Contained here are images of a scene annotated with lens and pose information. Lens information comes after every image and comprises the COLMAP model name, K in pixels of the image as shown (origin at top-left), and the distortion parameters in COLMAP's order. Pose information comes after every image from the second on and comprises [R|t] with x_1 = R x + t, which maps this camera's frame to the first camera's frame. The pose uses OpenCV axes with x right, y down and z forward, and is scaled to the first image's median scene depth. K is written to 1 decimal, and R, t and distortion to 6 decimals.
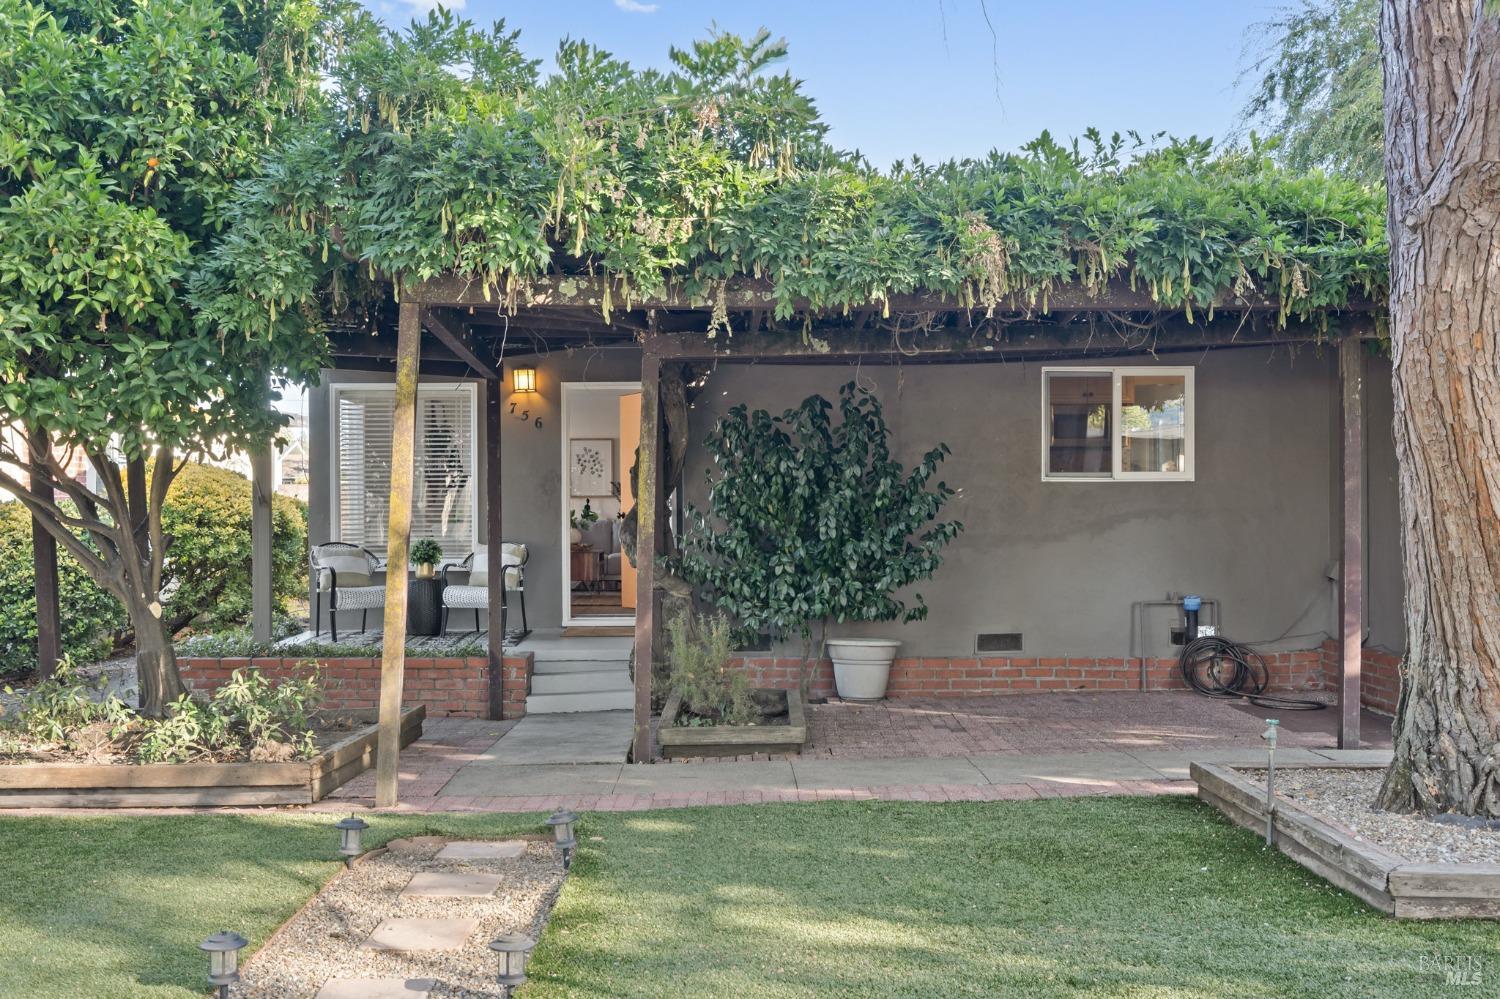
lens RADIAL K [[1524.4, 0, 755.8], [0, 1524.4, 524.3], [0, 0, 1]] dist [-0.002513, -0.003017]
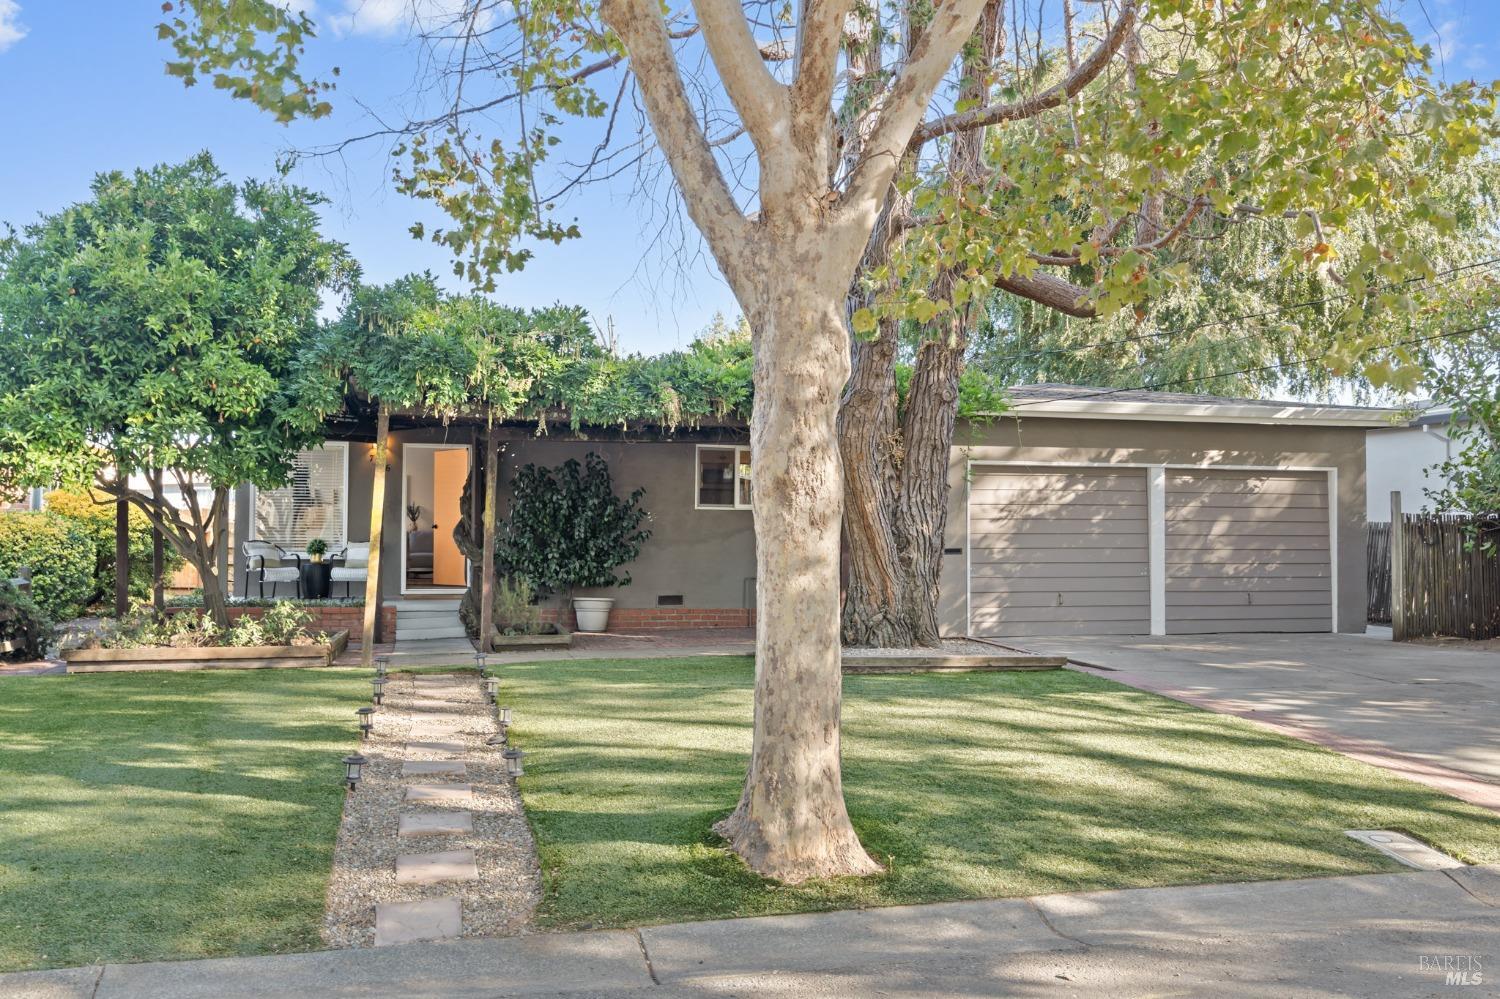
lens RADIAL K [[1369.5, 0, 750.0], [0, 1369.5, 499.5], [0, 0, 1]] dist [0.043688, -0.000760]
pose [[0.974504, 0.018109, 0.223638, -0.119743], [-0.010072, 0.999264, -0.037024, 0.021393], [-0.224144, 0.033827, 0.973969, -0.635463]]
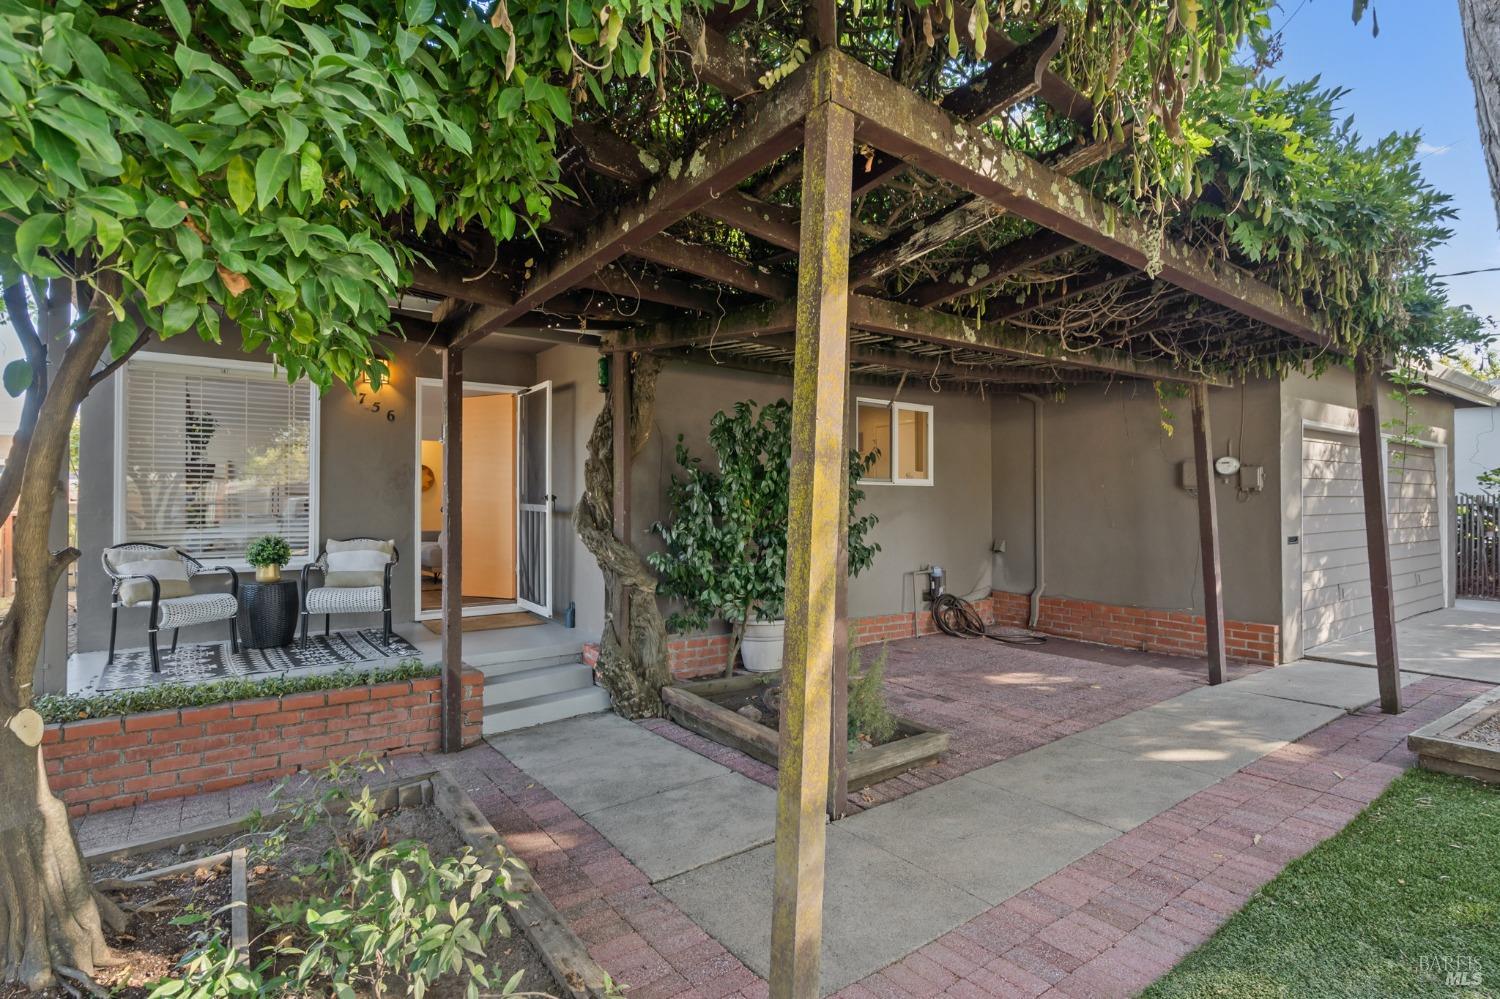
lens RADIAL K [[747.8, 0, 750.0], [0, 747.8, 499.5], [0, 0, 1]] dist [-0.001251, 0.000735]
pose [[0.811261, 0.009385, 0.584609, -0.300988], [0.002825, 0.999797, -0.019971, -0.002882], [-0.584678, 0.017853, 0.811069, 0.604833]]
